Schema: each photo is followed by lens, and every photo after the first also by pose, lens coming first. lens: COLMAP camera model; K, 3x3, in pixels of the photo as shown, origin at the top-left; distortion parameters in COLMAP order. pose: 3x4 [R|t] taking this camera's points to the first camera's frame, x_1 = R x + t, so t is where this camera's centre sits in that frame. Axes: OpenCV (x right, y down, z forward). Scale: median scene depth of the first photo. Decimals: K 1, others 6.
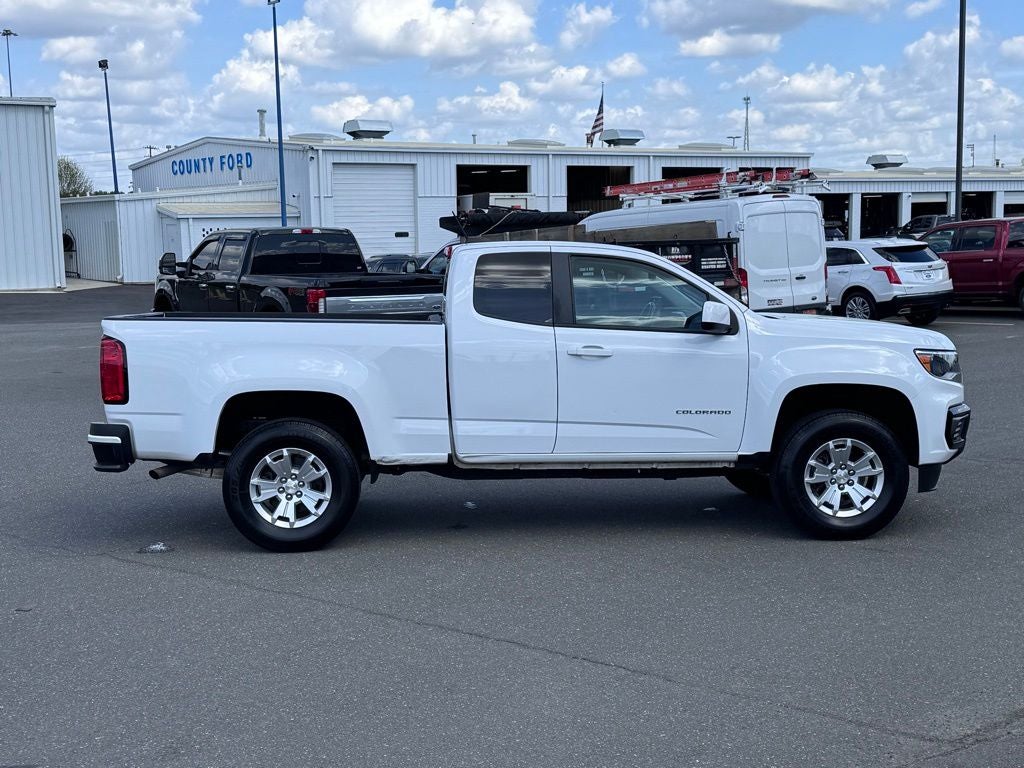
lens RADIAL K [[2183.8, 0, 512.0], [0, 2183.8, 384.0], [0, 0, 1]] dist [0.127183, 0.071423]
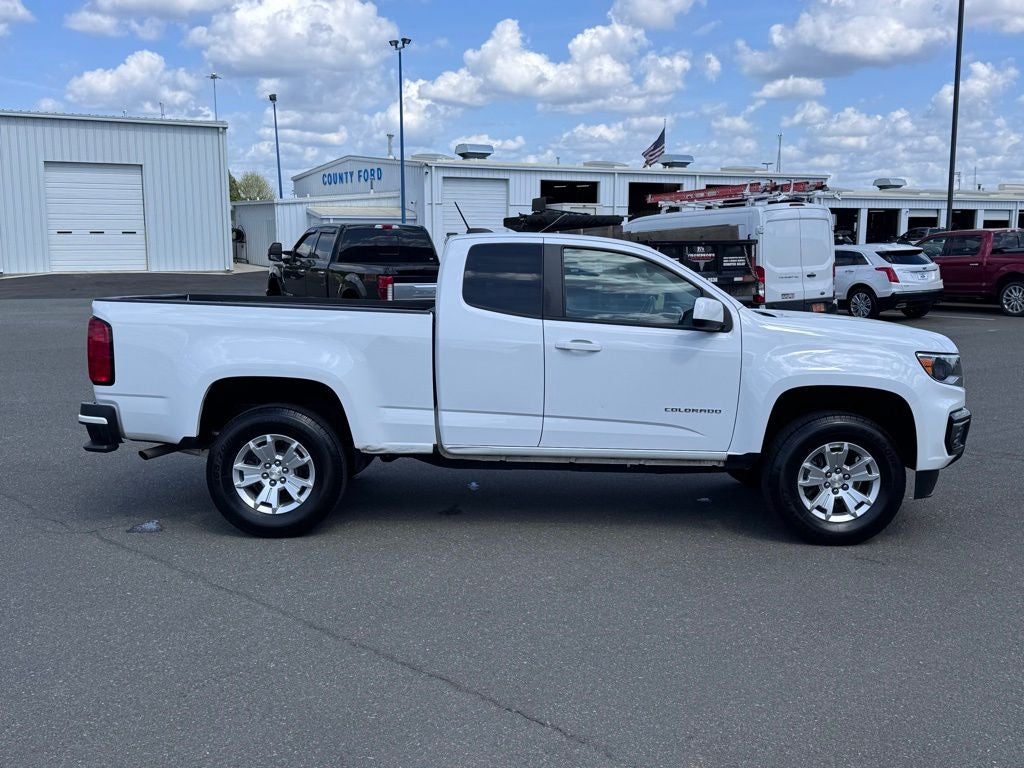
lens RADIAL K [[1357.9, 0, 512.0], [0, 1357.9, 384.0], [0, 0, 1]] dist [0.270967, -1.534115]
pose [[0.995289, 0.030145, -0.092150, 0.062183], [-0.026969, 0.999005, 0.035514, -0.018343], [0.093129, -0.032862, 0.995112, 0.379664]]
